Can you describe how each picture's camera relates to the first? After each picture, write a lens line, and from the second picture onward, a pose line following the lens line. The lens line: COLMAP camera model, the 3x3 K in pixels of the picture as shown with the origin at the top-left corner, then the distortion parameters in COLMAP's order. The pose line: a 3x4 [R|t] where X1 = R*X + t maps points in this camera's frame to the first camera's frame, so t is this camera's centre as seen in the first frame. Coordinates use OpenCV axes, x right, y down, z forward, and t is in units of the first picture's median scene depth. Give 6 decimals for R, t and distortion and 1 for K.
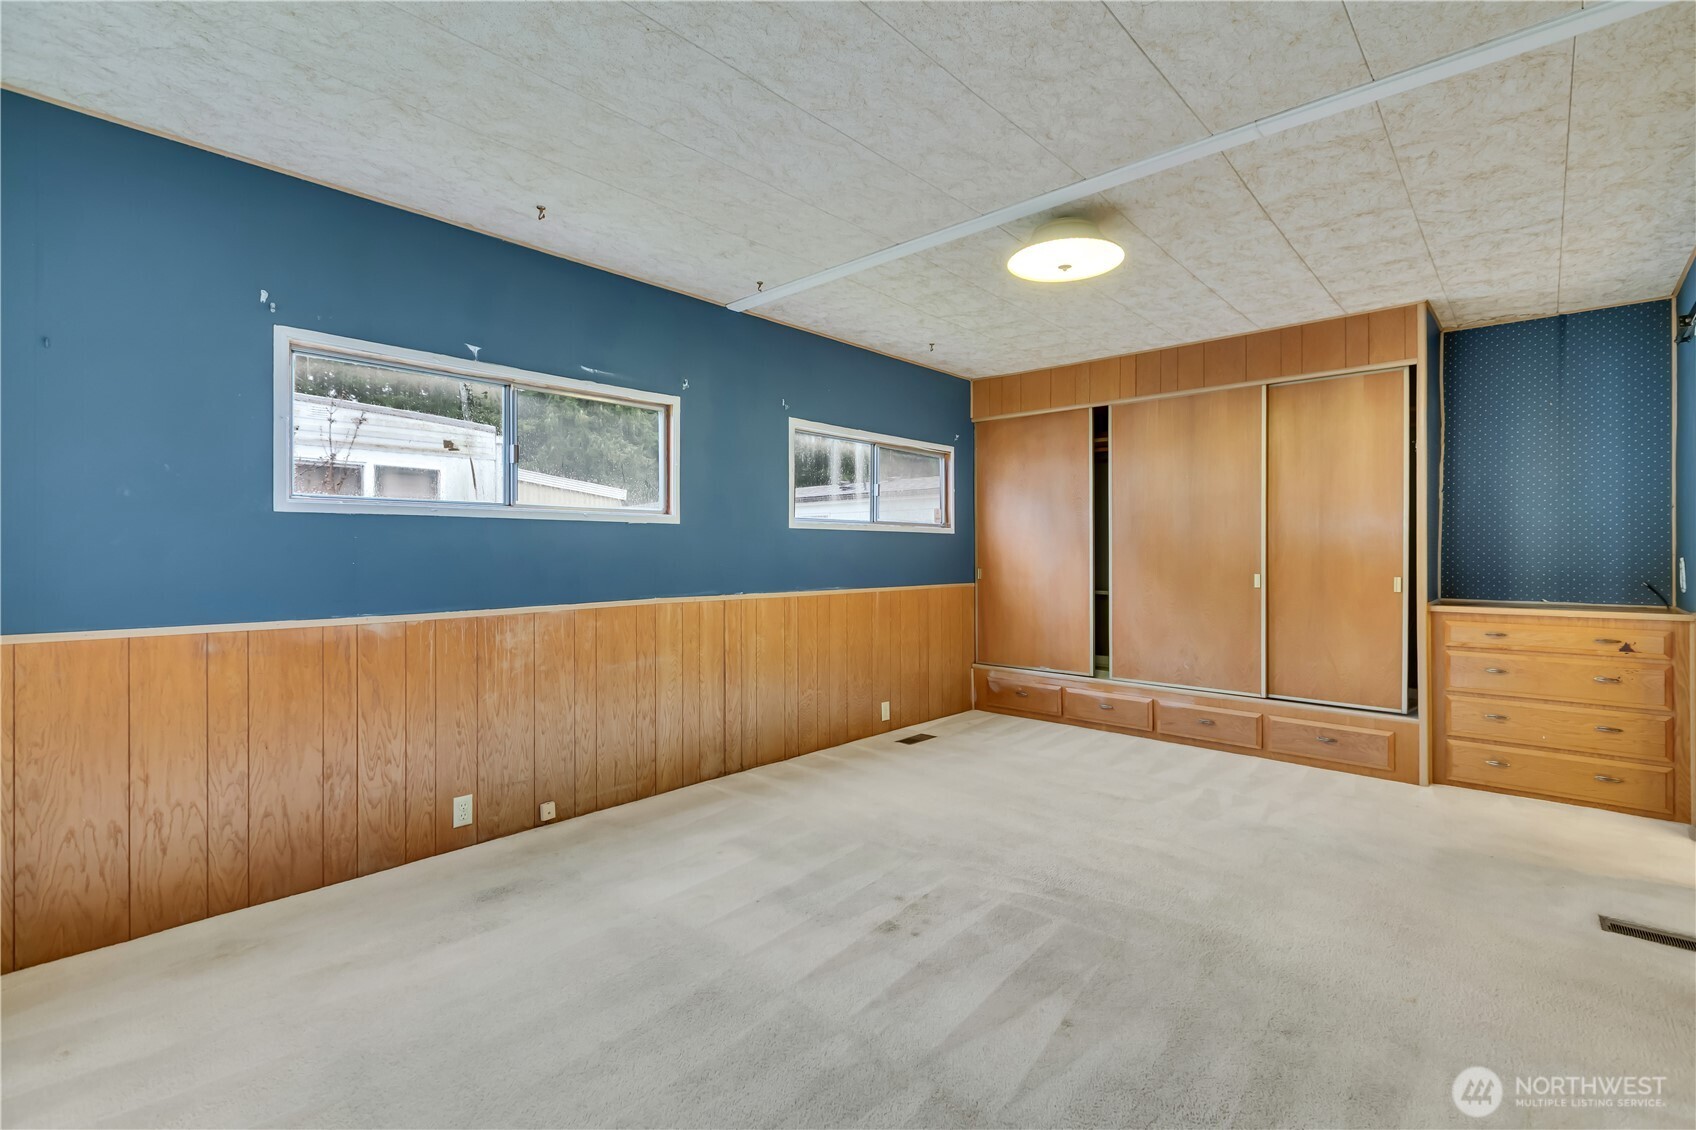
lens RADIAL K [[764.9, 0, 857.1], [0, 764.9, 555.3], [0, 0, 1]] dist [-0.000535, -0.000116]
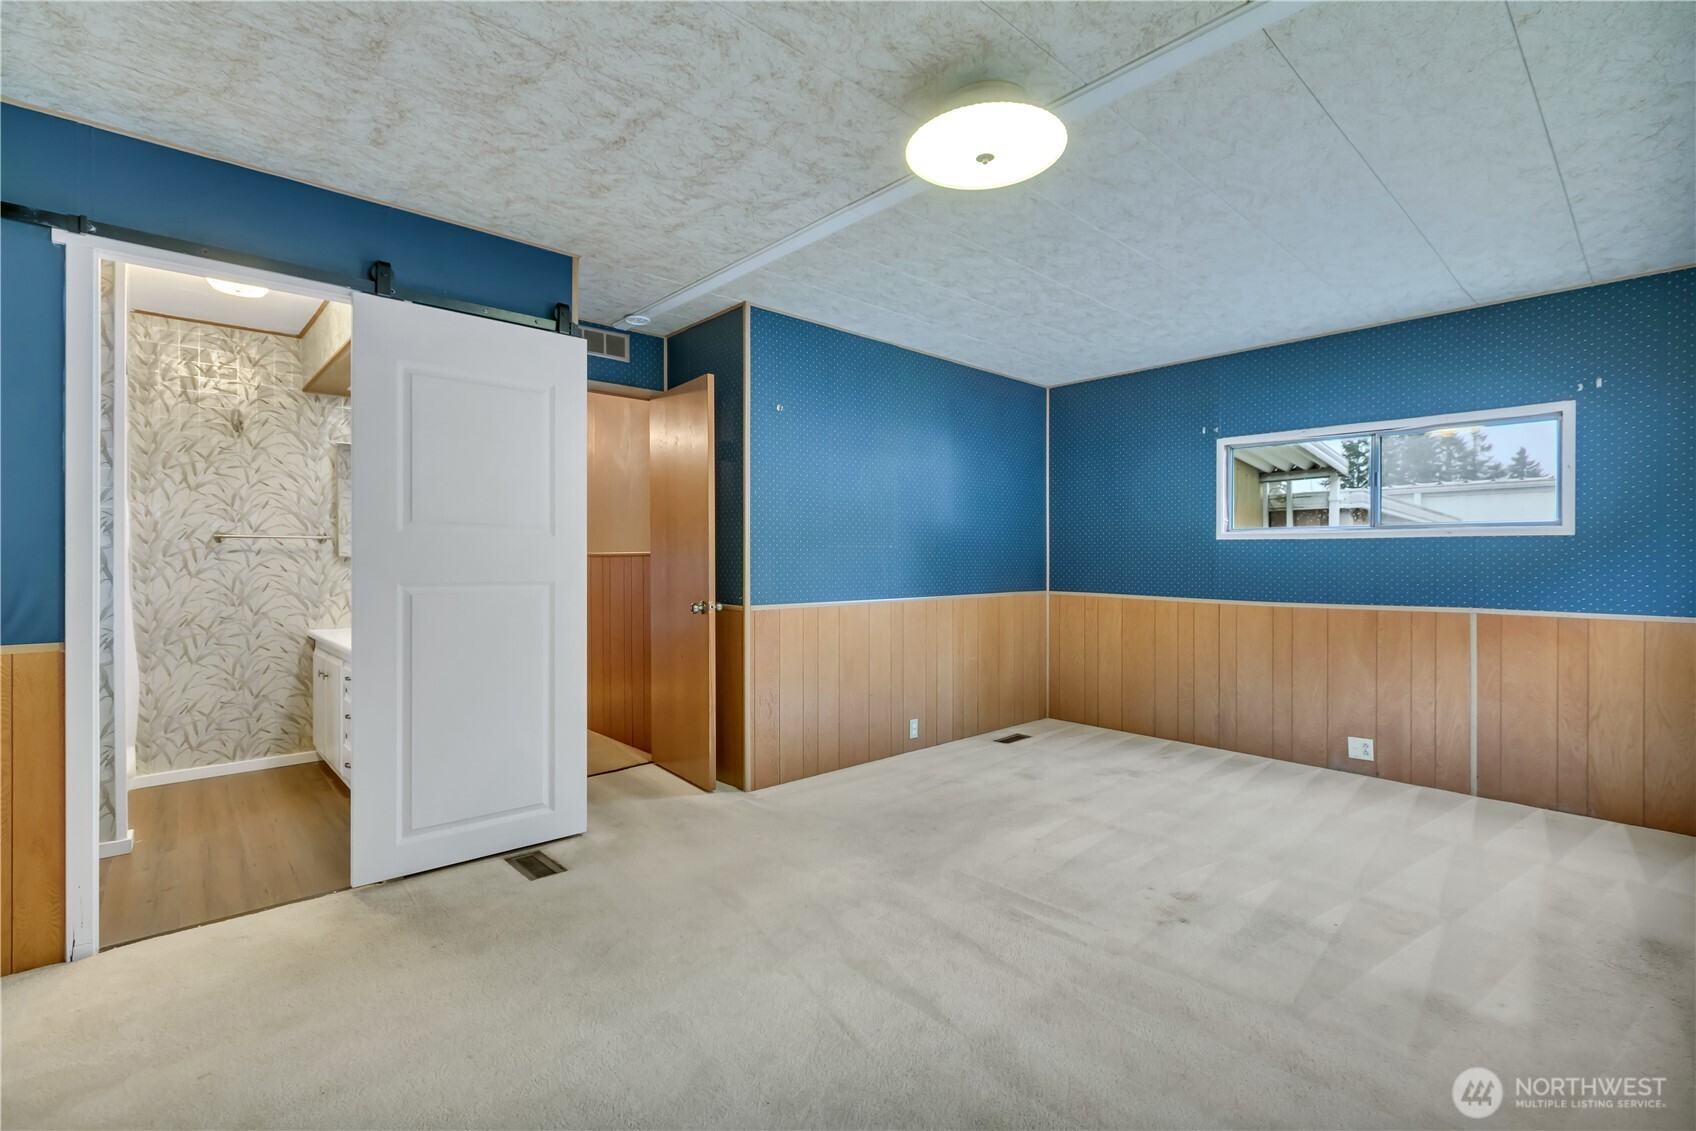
lens RADIAL K [[771.7, 0, 855.3], [0, 771.7, 532.9], [0, 0, 1]] dist [0.001319, -0.000812]
pose [[-0.996702, -0.011790, 0.080290, 0.344407], [-0.013552, 0.999678, -0.021435, -0.022434], [-0.080011, -0.022452, -0.996541, 1.758202]]
